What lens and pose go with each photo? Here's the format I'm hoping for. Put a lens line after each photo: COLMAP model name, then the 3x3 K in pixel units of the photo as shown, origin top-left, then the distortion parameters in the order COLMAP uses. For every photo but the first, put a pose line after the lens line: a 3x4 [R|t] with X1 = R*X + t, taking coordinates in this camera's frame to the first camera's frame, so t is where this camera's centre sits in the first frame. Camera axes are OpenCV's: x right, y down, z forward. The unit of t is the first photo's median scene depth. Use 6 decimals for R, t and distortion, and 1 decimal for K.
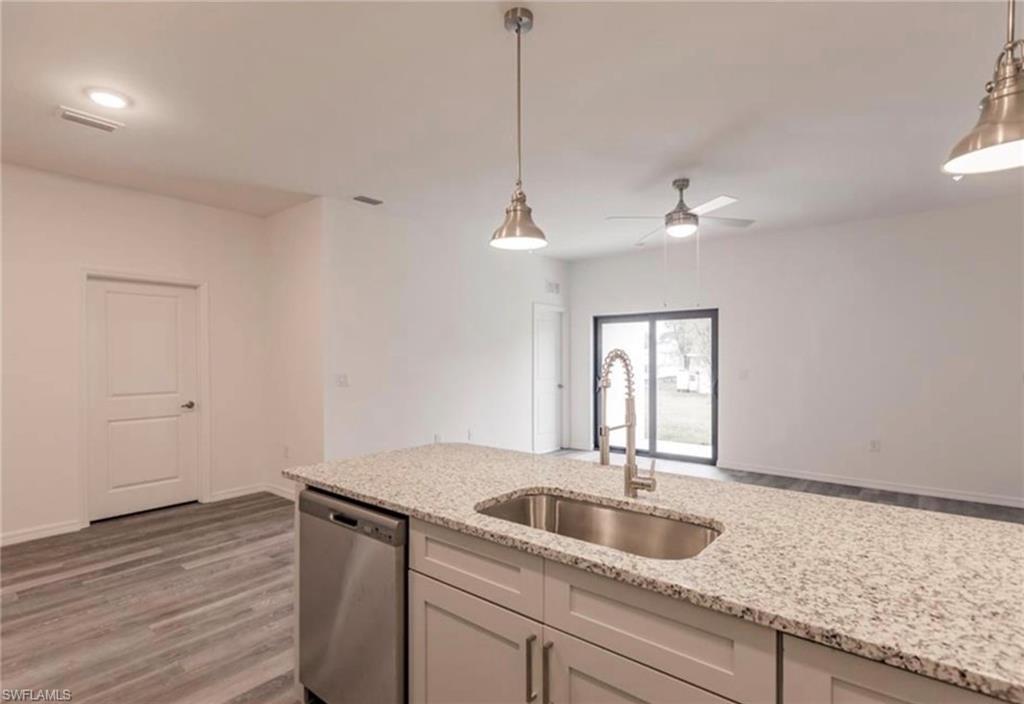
lens RADIAL K [[503.6, 0, 506.8], [0, 503.6, 368.8], [0, 0, 1]] dist [0.004804, -0.001020]
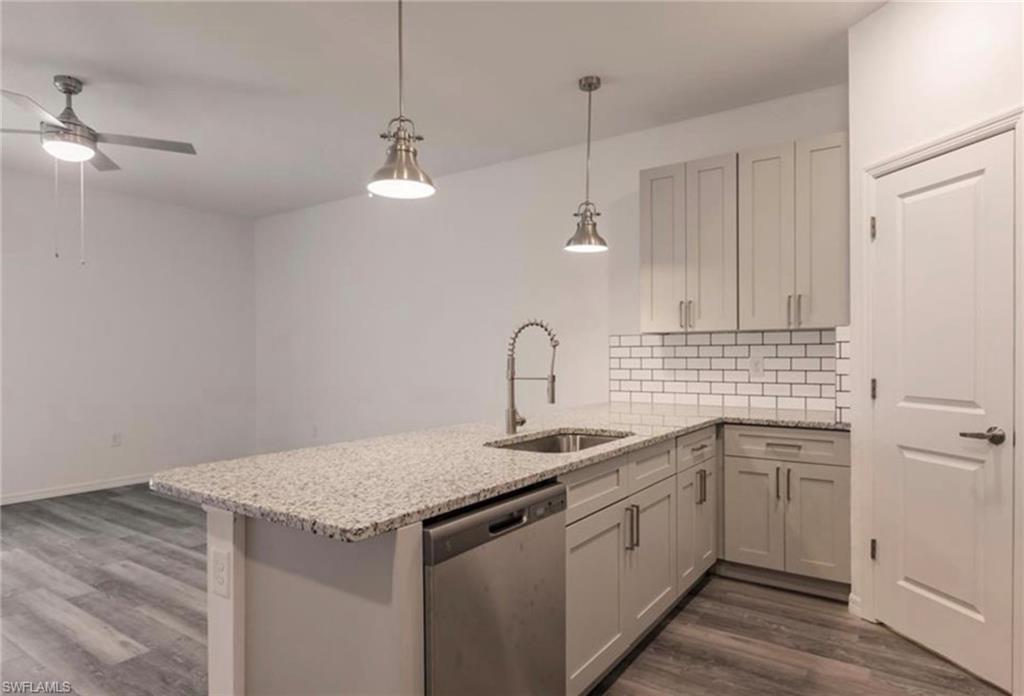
lens RADIAL K [[596.1, 0, 512.4], [0, 596.1, 349.4], [0, 0, 1]] dist [0.002593, 0.000297]
pose [[-0.093562, 0.012159, 0.995539, -0.339093], [0.019792, 0.999751, -0.010350, 0.013643], [-0.995417, 0.018736, -0.093780, 0.299480]]
